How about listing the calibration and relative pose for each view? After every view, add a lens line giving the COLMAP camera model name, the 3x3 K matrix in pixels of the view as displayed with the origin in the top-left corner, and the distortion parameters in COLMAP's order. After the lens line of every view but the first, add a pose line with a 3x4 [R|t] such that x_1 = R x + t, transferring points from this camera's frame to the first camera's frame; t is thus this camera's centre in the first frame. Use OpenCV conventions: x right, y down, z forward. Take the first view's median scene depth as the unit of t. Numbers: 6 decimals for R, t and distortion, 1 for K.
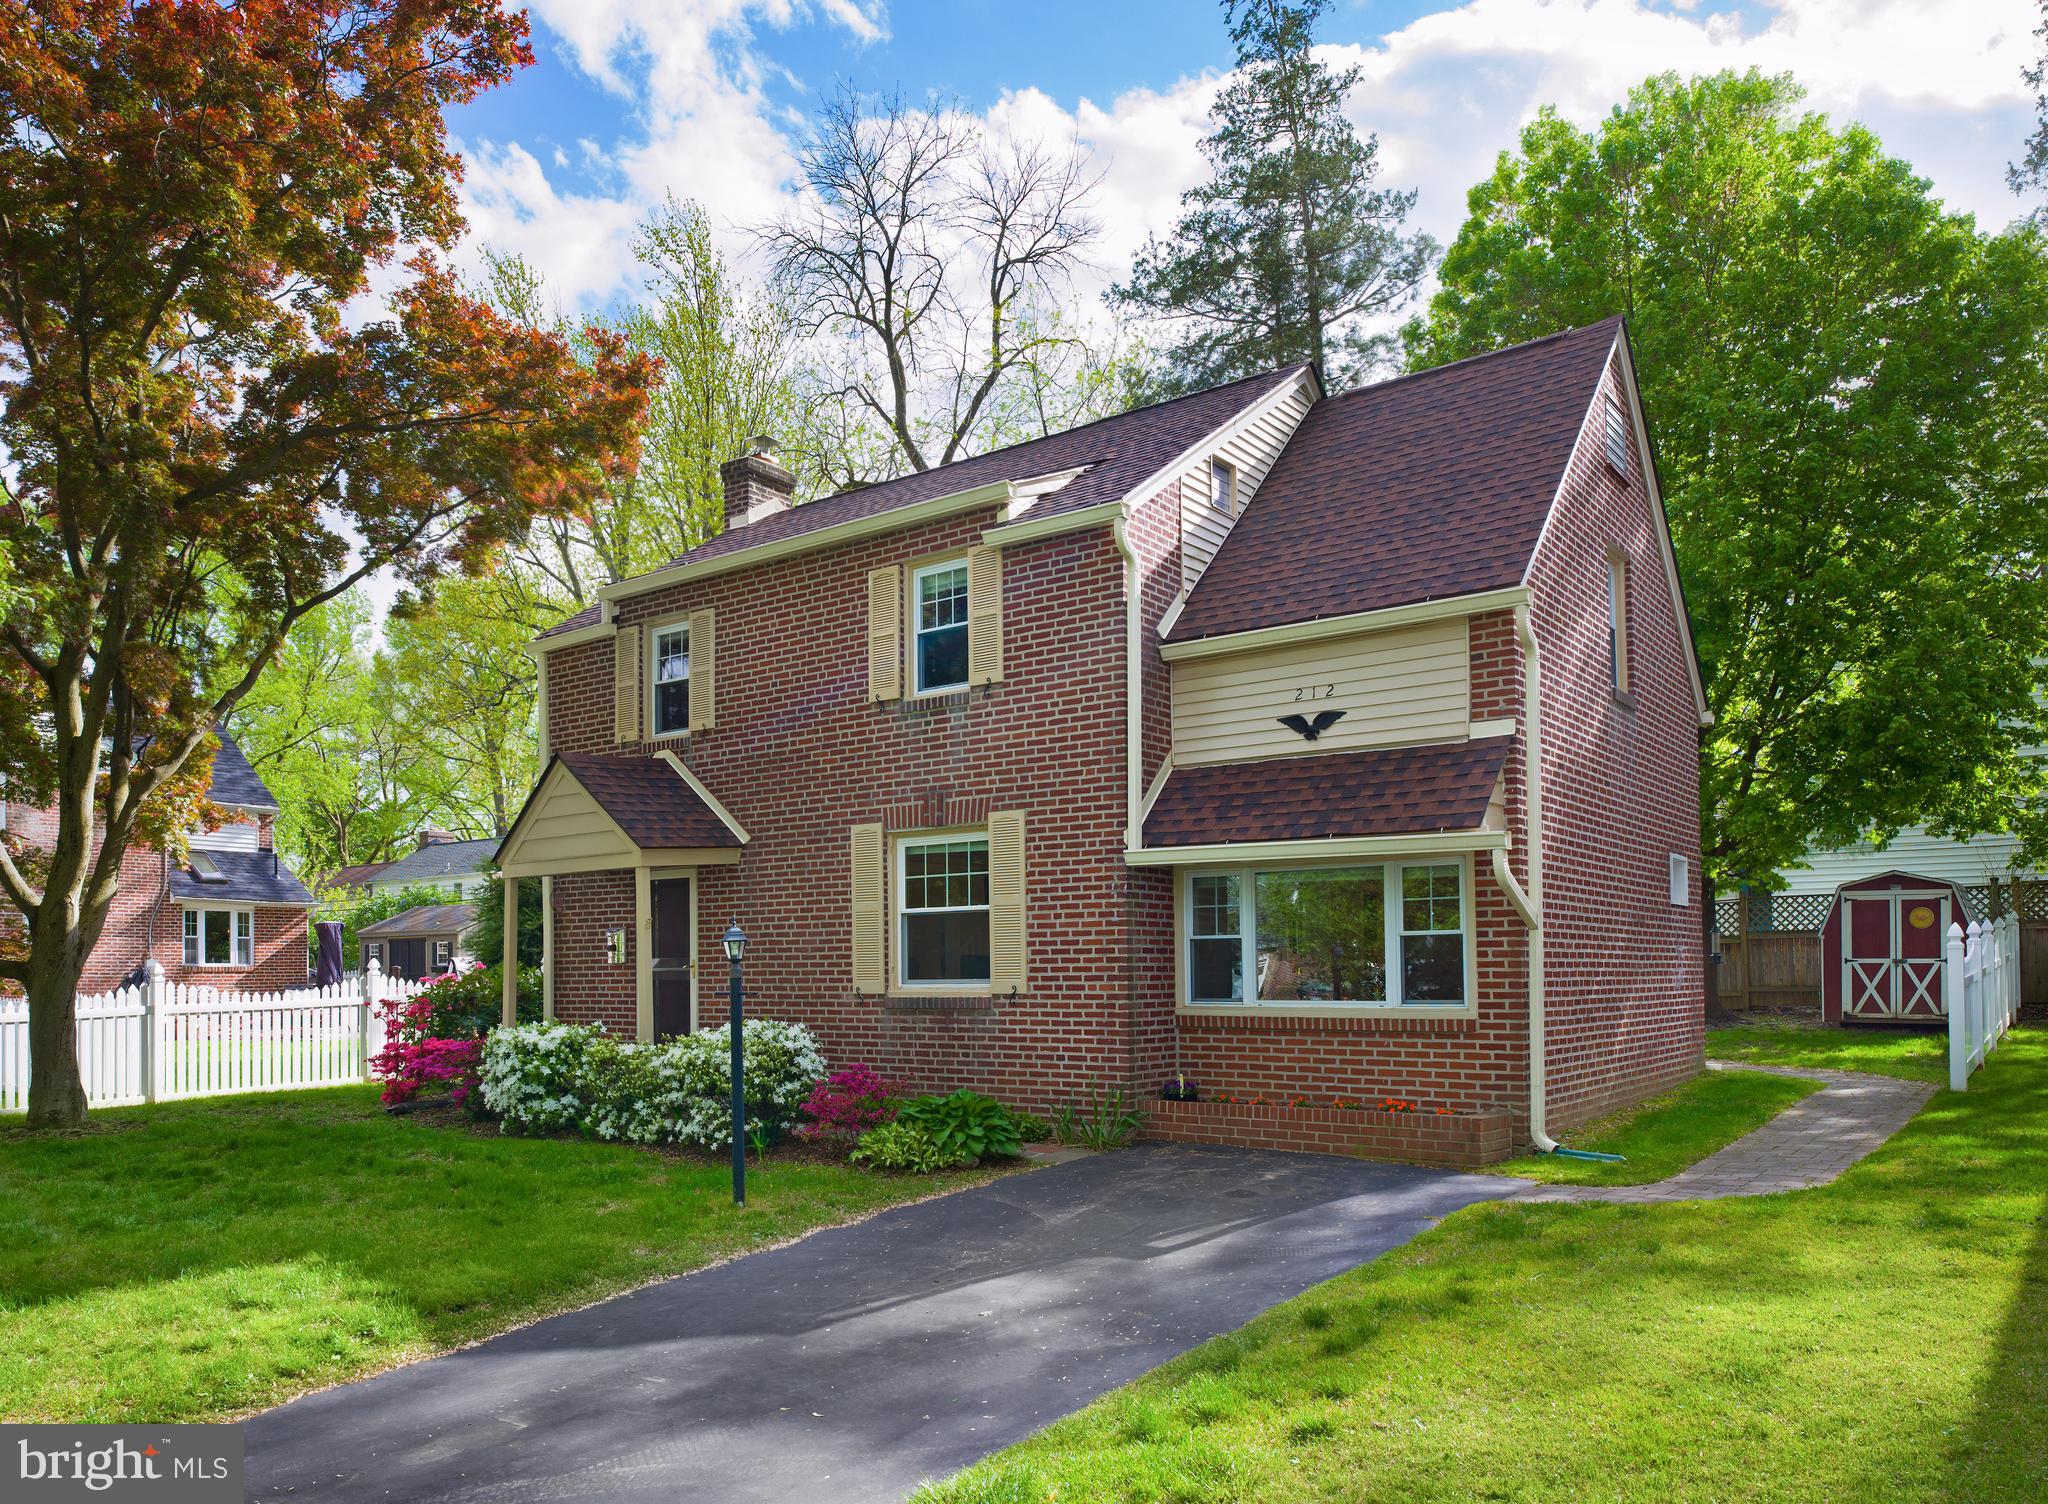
lens RADIAL K [[1410.5, 0, 1026.7], [0, 1410.5, 955.0], [0, 0, 1]] dist [-0.013224, -0.001602]
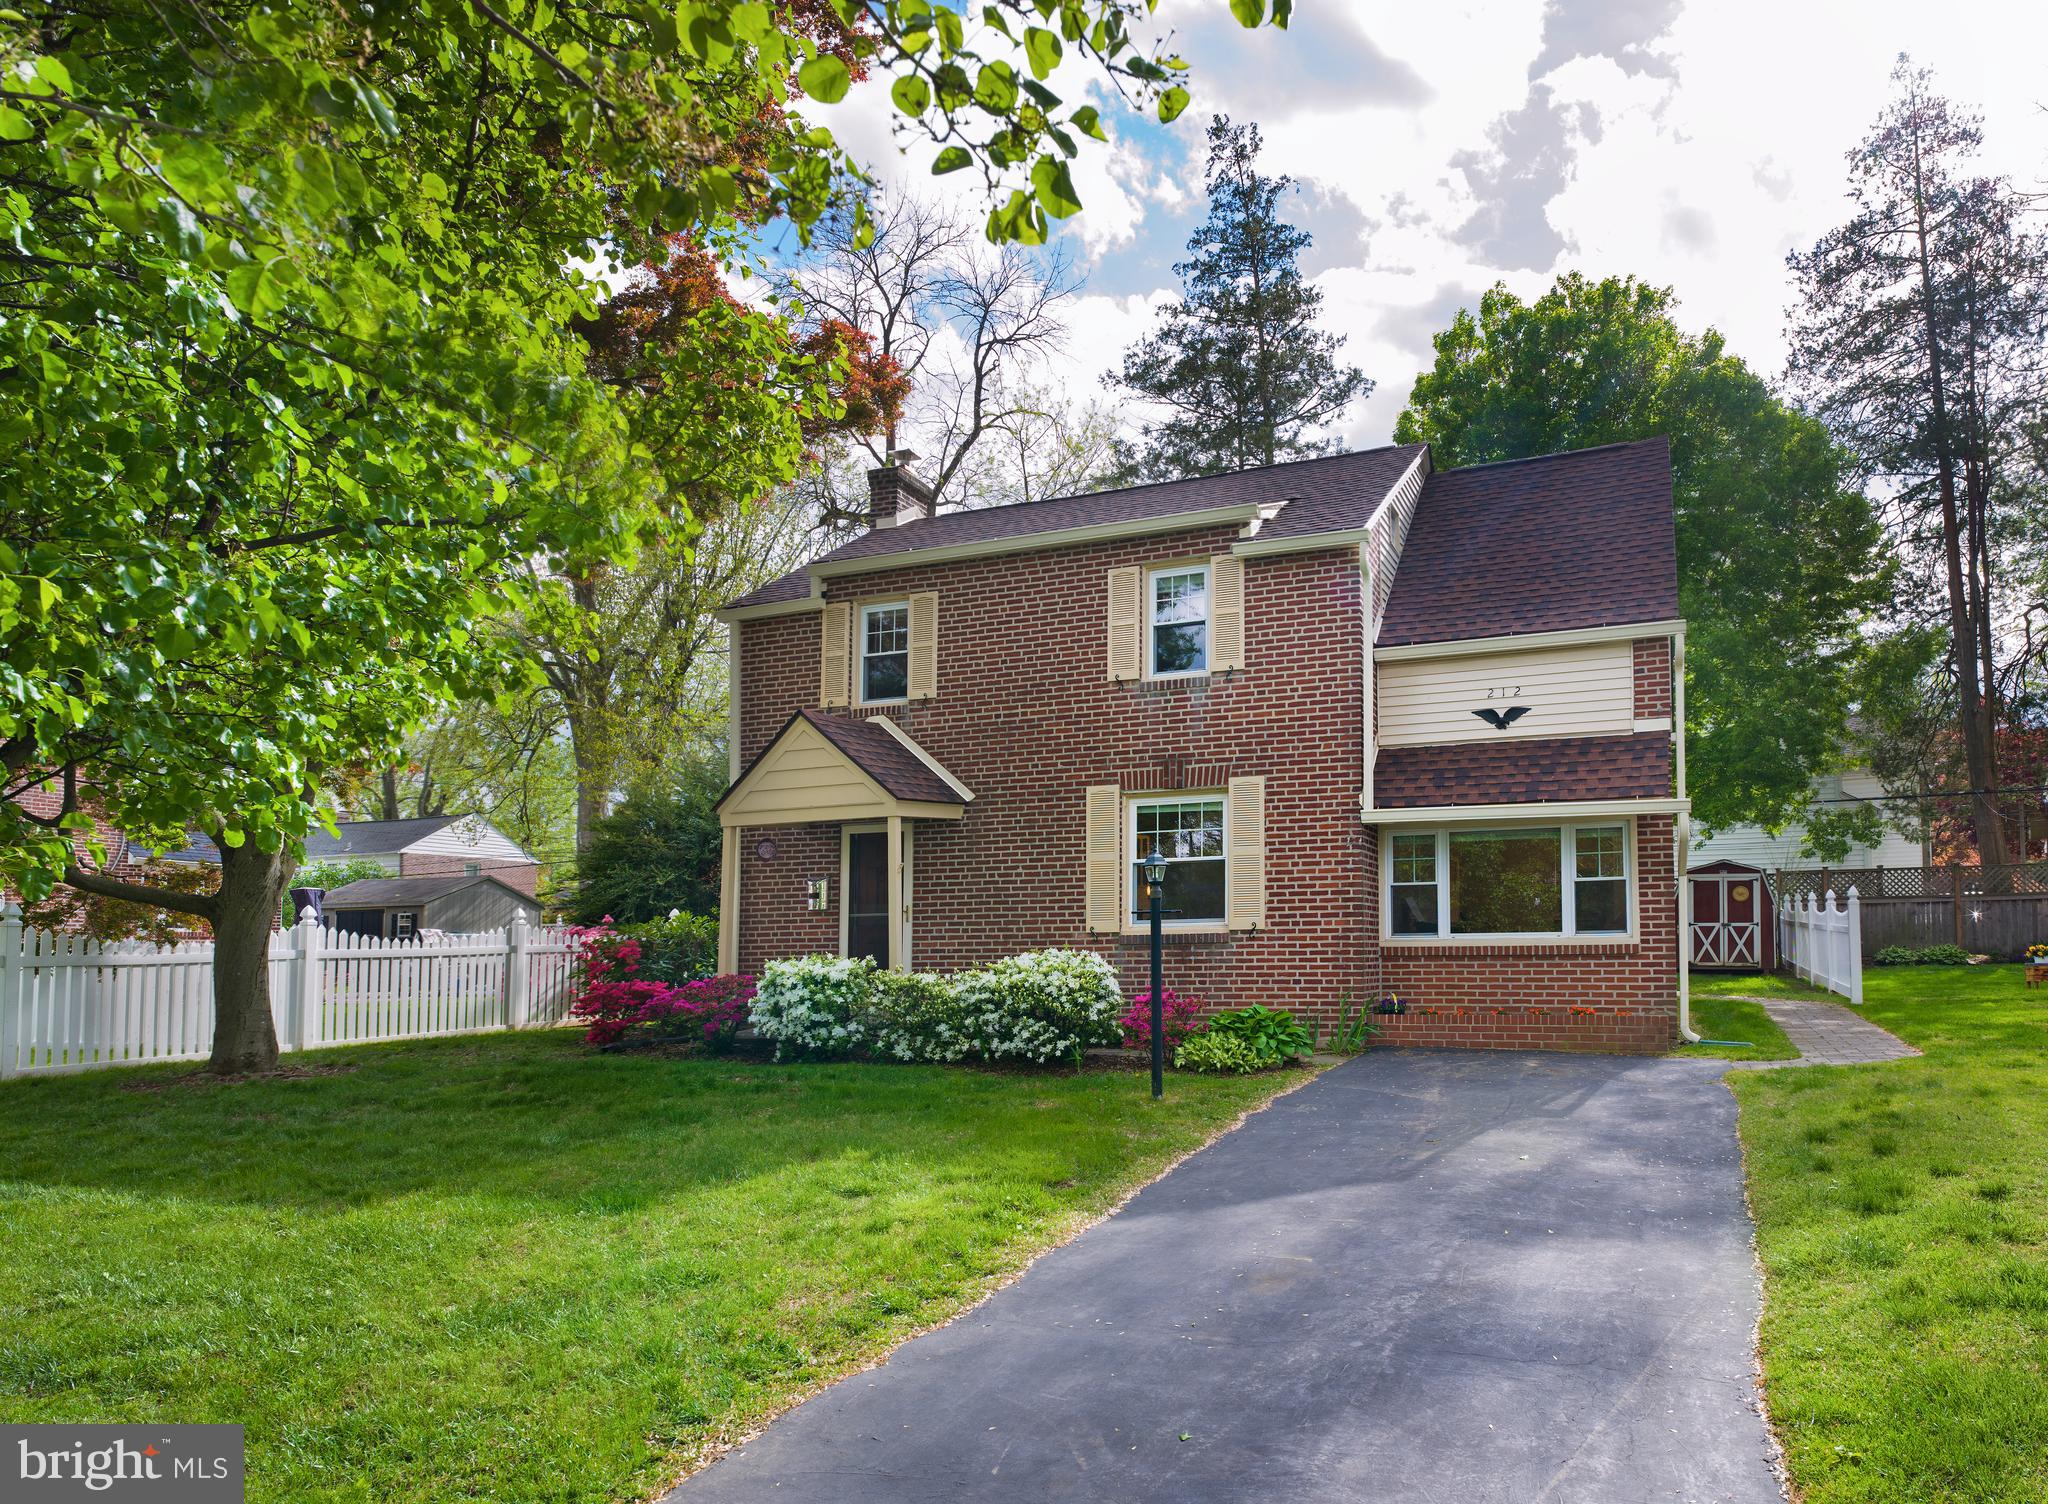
lens RADIAL K [[1166.5, 0, 1244.3], [0, 1166.5, 899.9], [0, 0, 1]] dist [-0.001305, -0.000489]
pose [[0.953867, 0.012034, 0.299987, -0.309936], [-0.000998, 0.999318, -0.036914, 0.038740], [-0.300227, 0.034912, 0.953229, 0.059639]]
